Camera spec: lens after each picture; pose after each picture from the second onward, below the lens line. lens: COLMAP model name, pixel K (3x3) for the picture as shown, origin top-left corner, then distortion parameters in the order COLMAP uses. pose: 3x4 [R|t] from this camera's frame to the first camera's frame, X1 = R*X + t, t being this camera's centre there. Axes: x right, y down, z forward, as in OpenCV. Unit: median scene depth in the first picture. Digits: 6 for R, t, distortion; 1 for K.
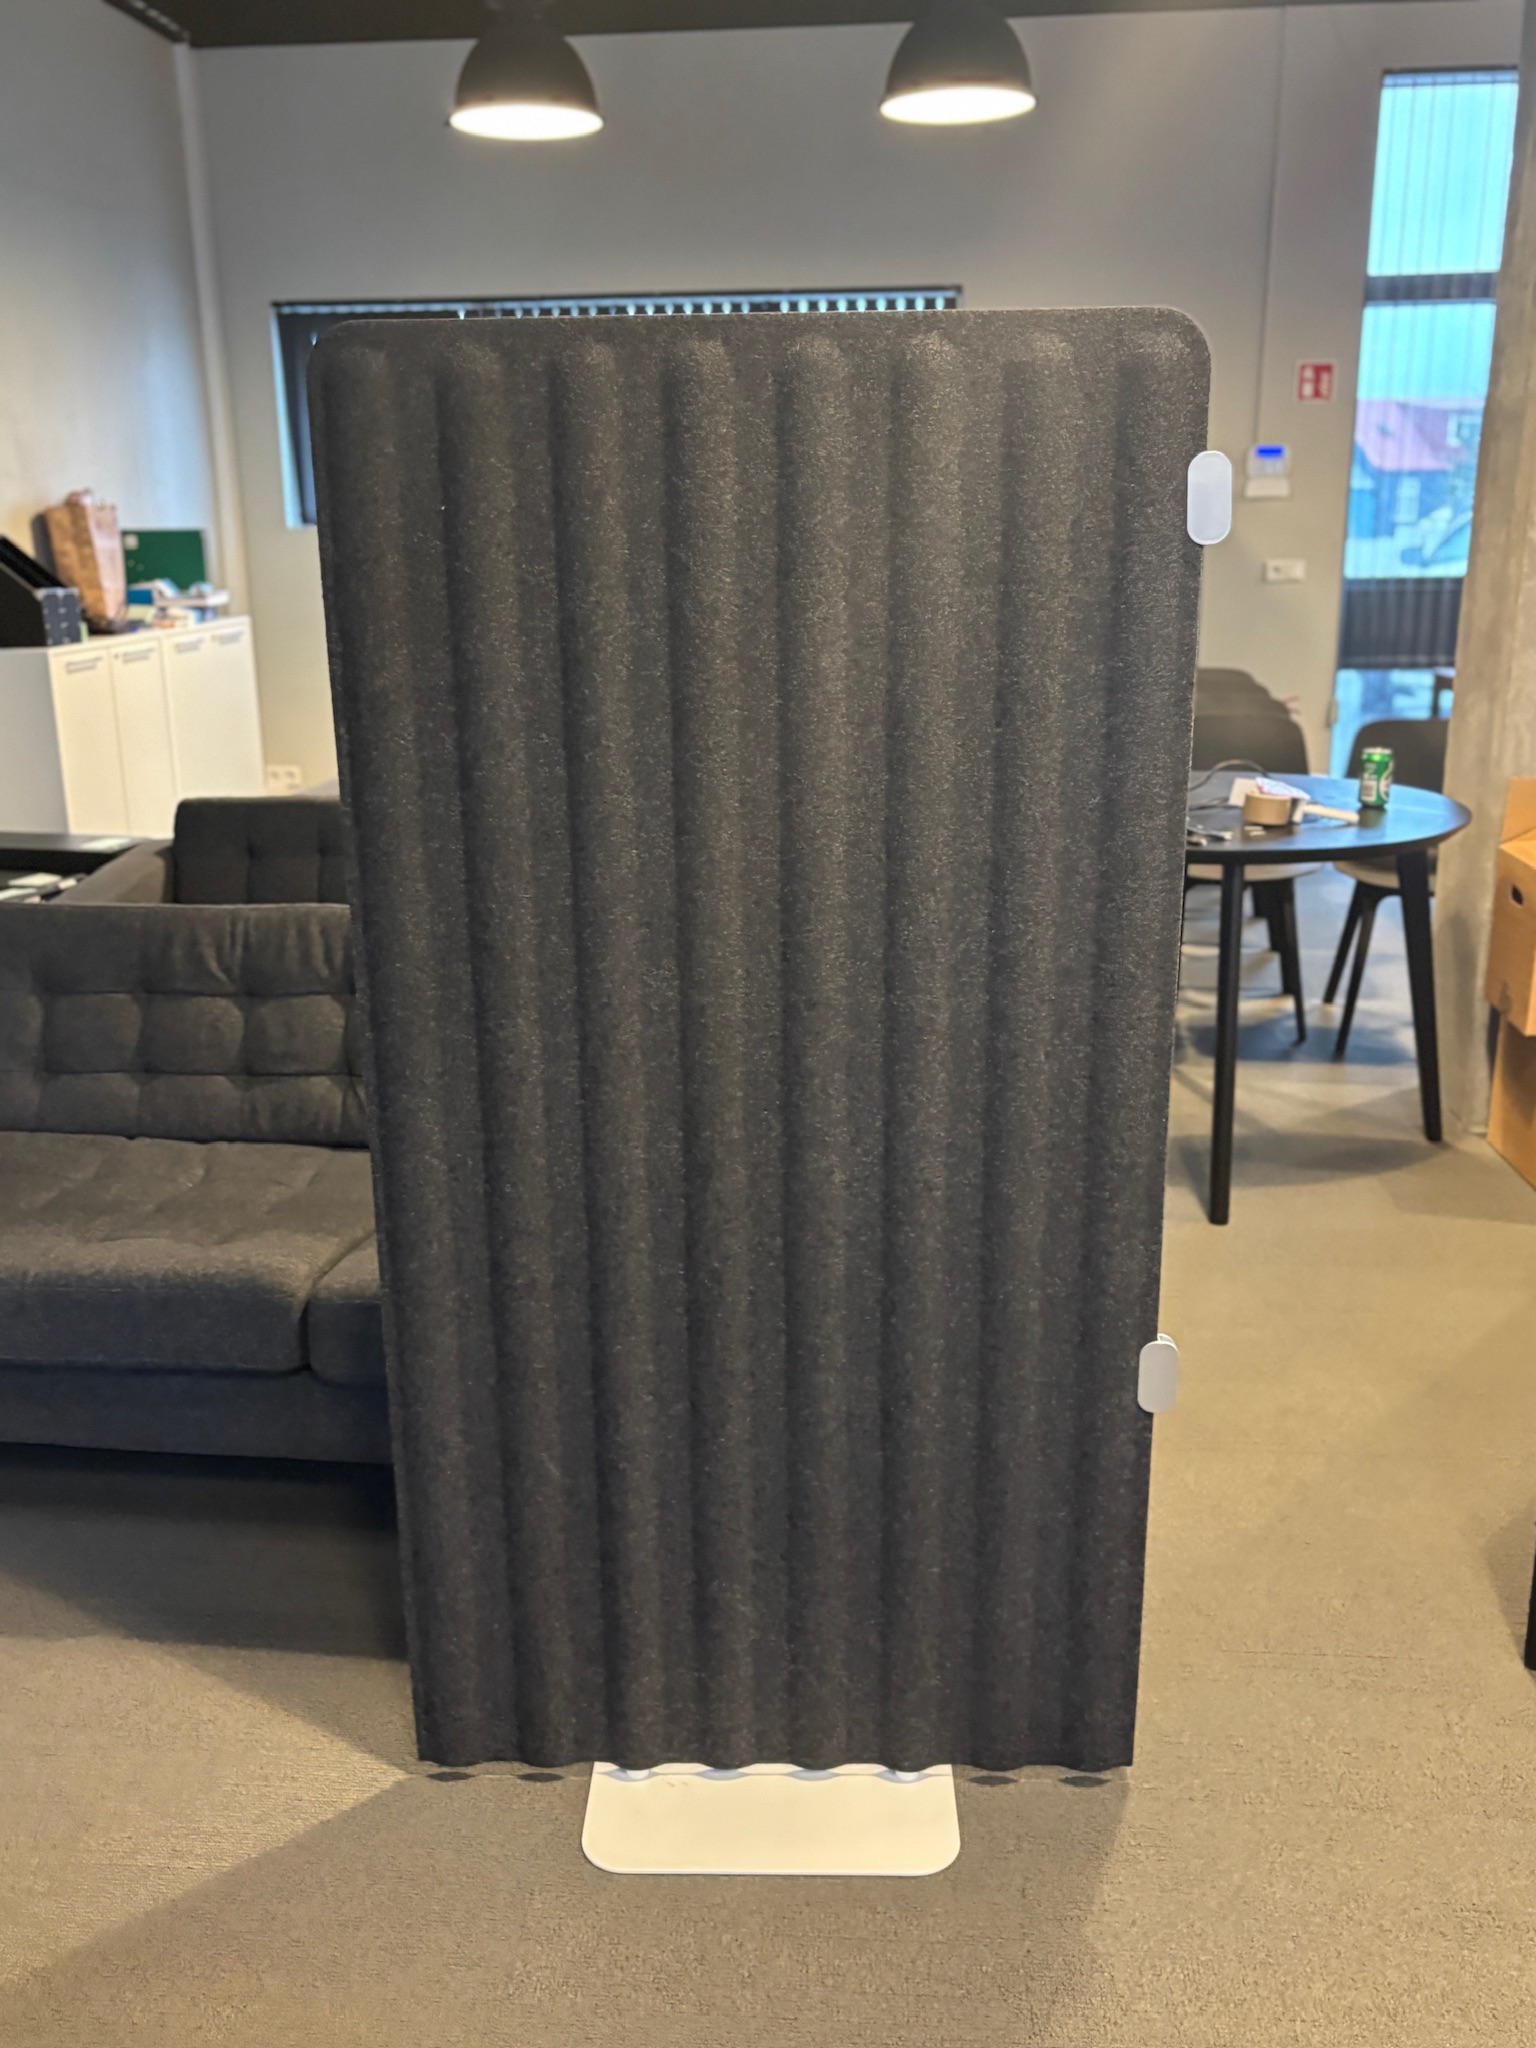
lens RADIAL K [[1789.2, 0, 768.0], [0, 1789.2, 1024.0], [0, 0, 1]] dist [0.040781, -0.073348]
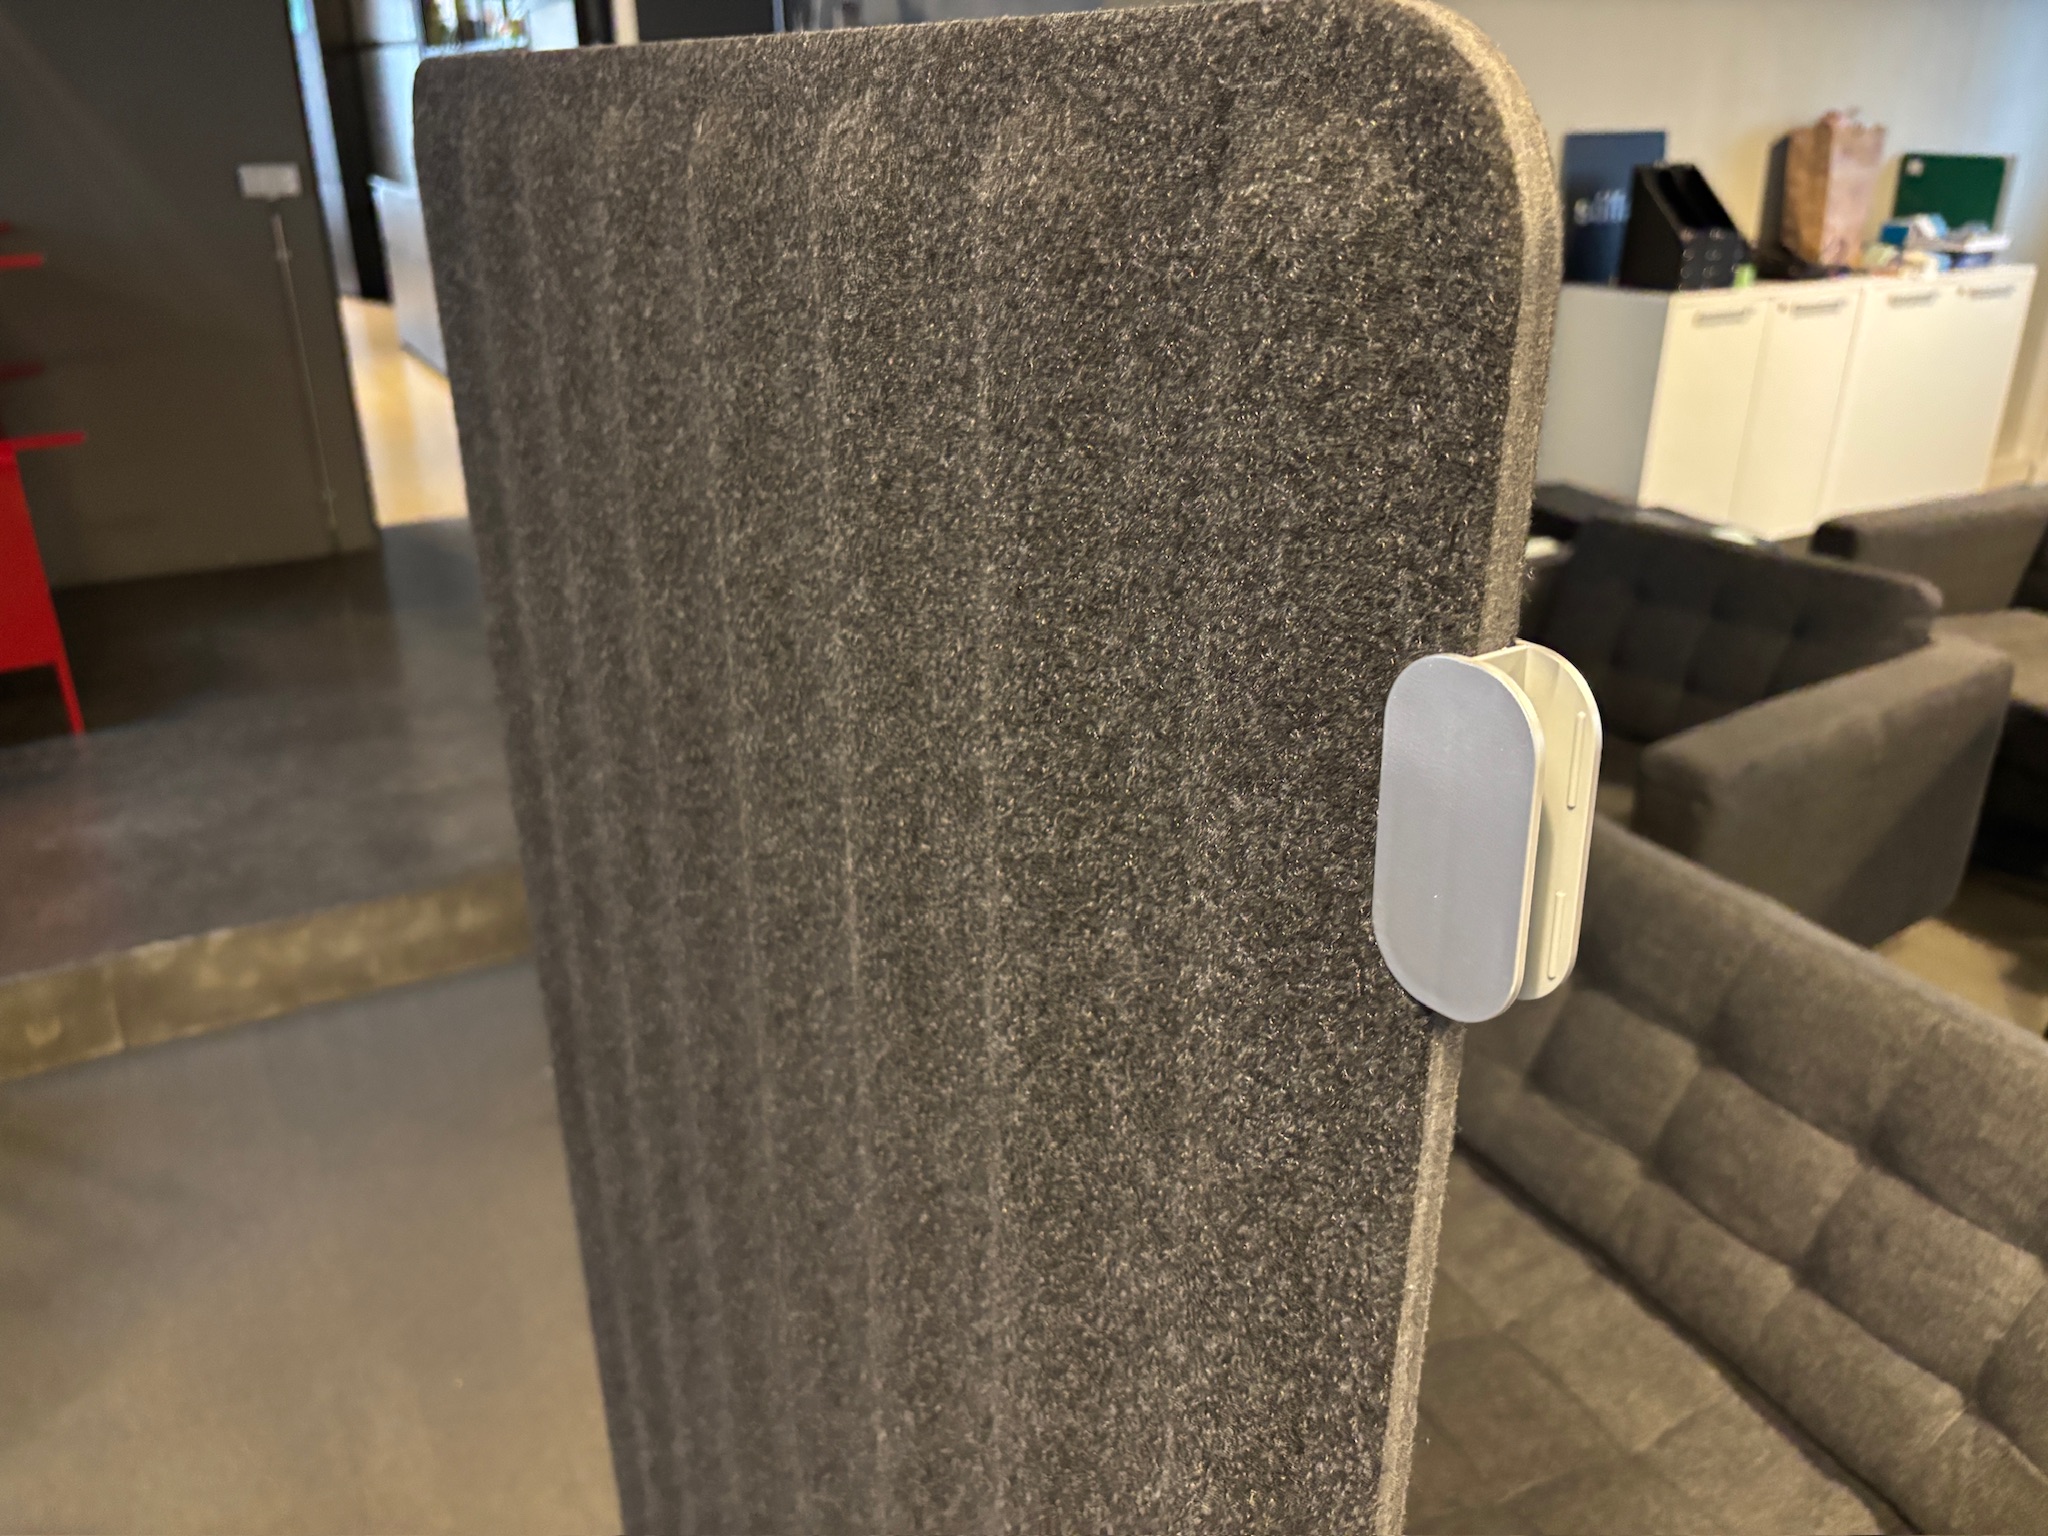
lens RADIAL K [[1584.4, 0, 1024.0], [0, 1584.4, 768.0], [0, 0, 1]] dist [0.028579, -0.047164]
pose [[0.551075, 0.337884, -0.762988, 0.303853], [-0.233659, 0.940258, 0.247624, -0.279814], [0.801074, 0.041820, 0.597102, 0.686477]]
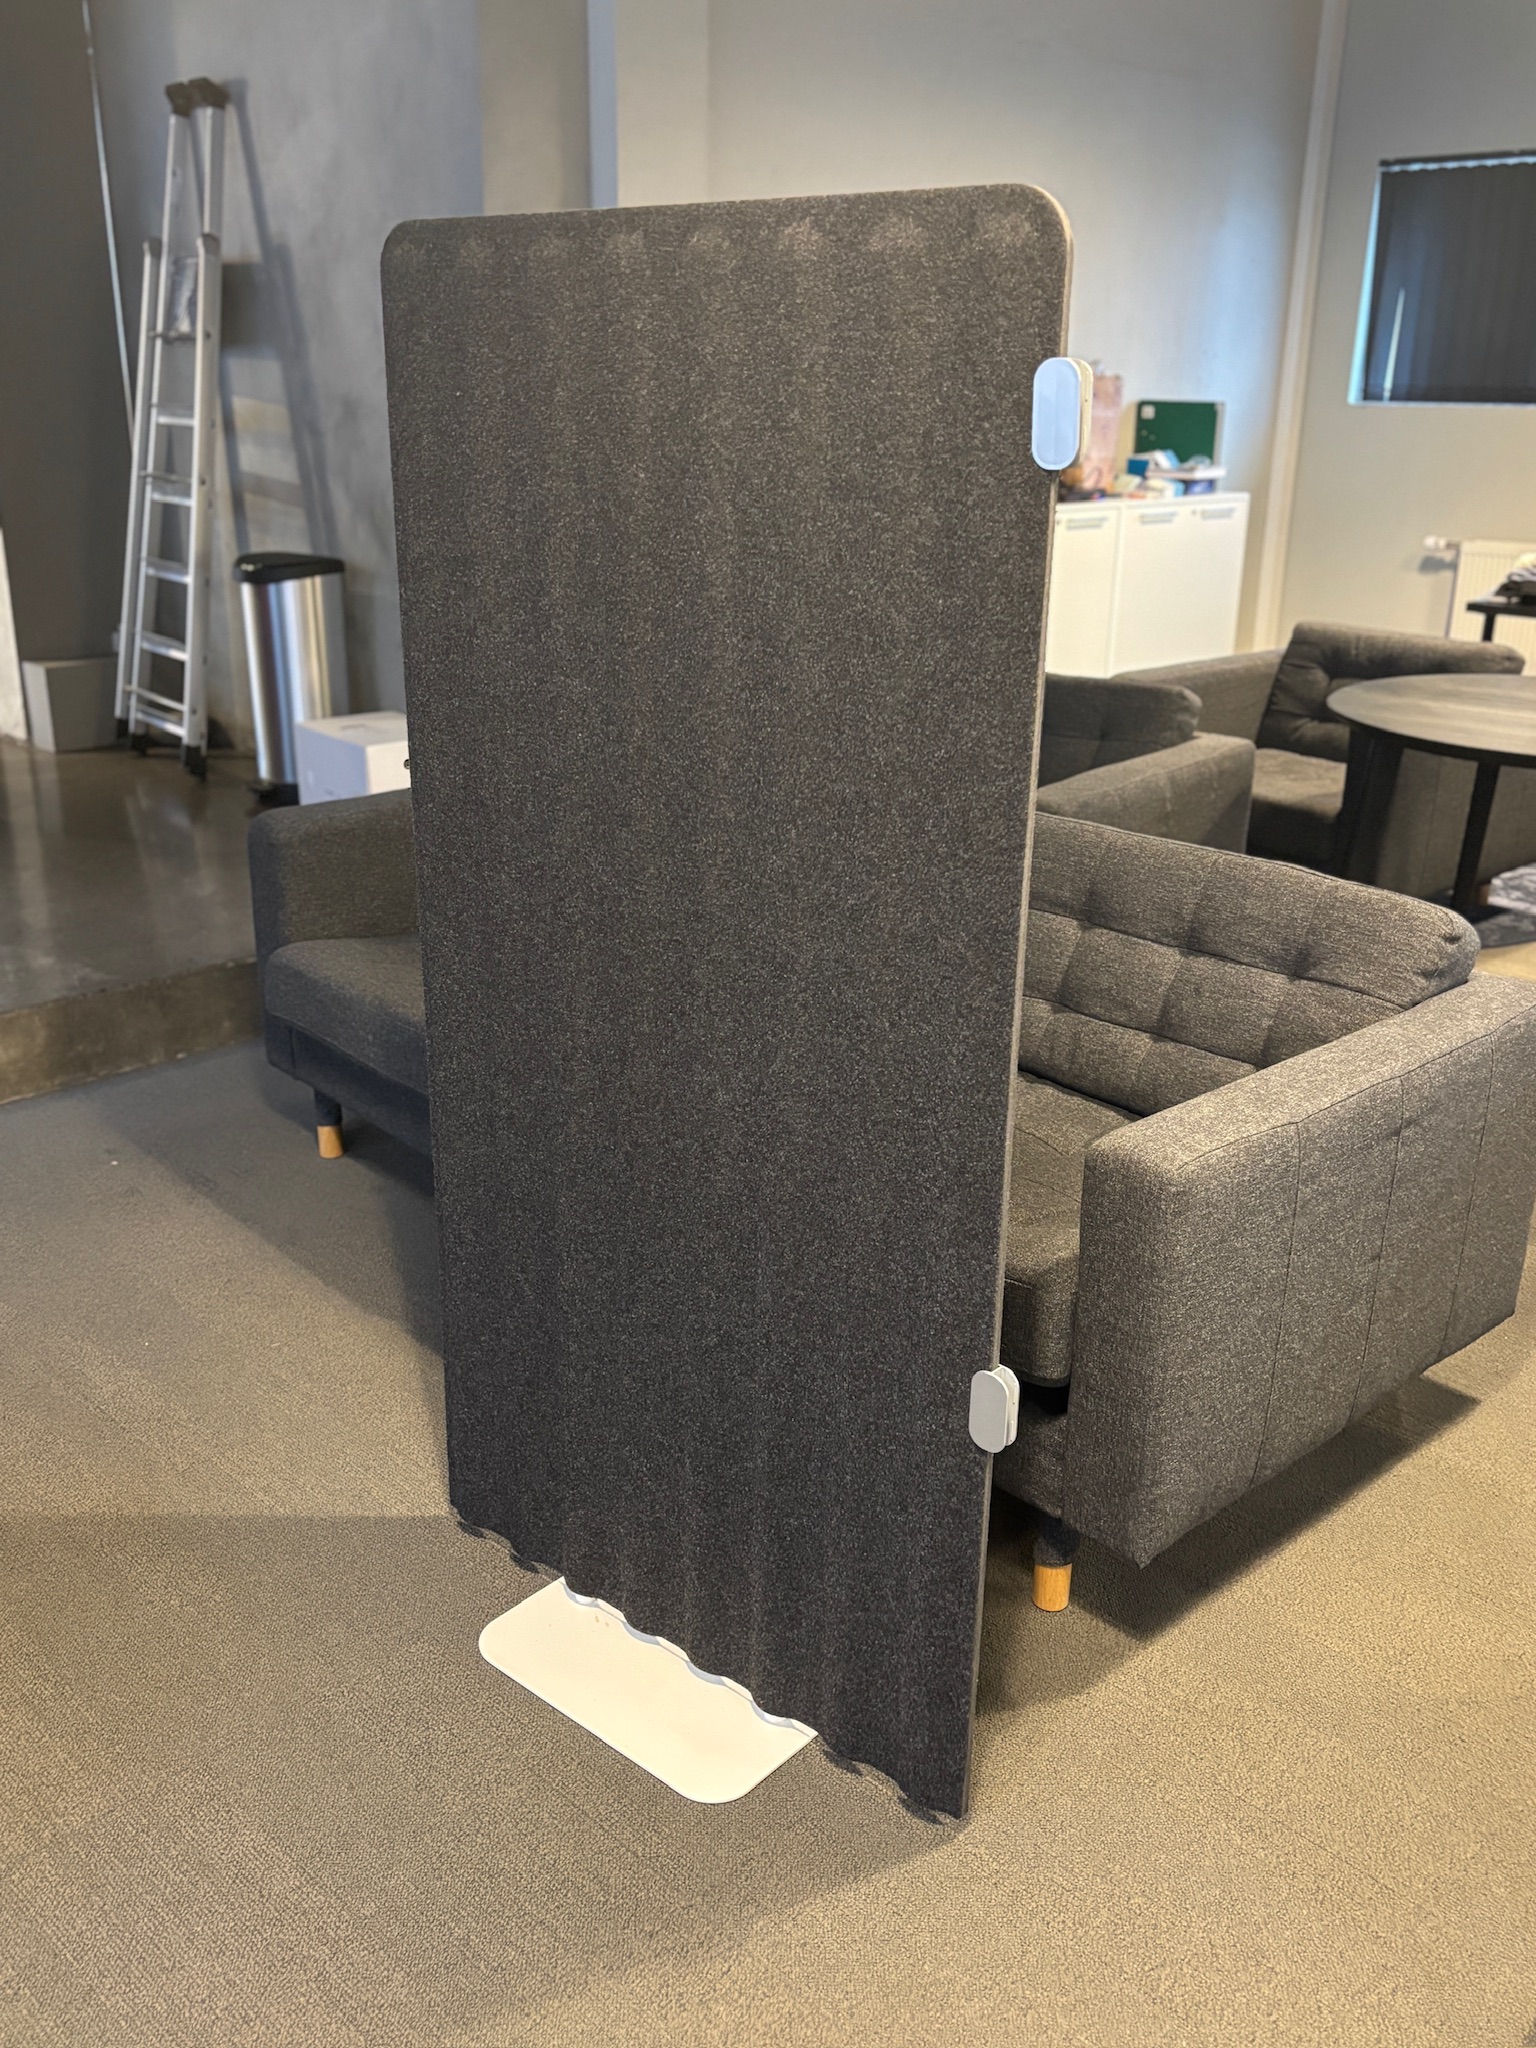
lens RADIAL K [[1812.3, 0, 771.0], [0, 1812.3, 1003.0], [0, 0, 1]] dist [0.020907, -0.004654]
pose [[0.764192, 0.235628, -0.600409, 0.592425], [-0.203111, 0.971435, 0.122718, -0.084212], [0.612174, 0.028169, 0.790221, 0.210187]]
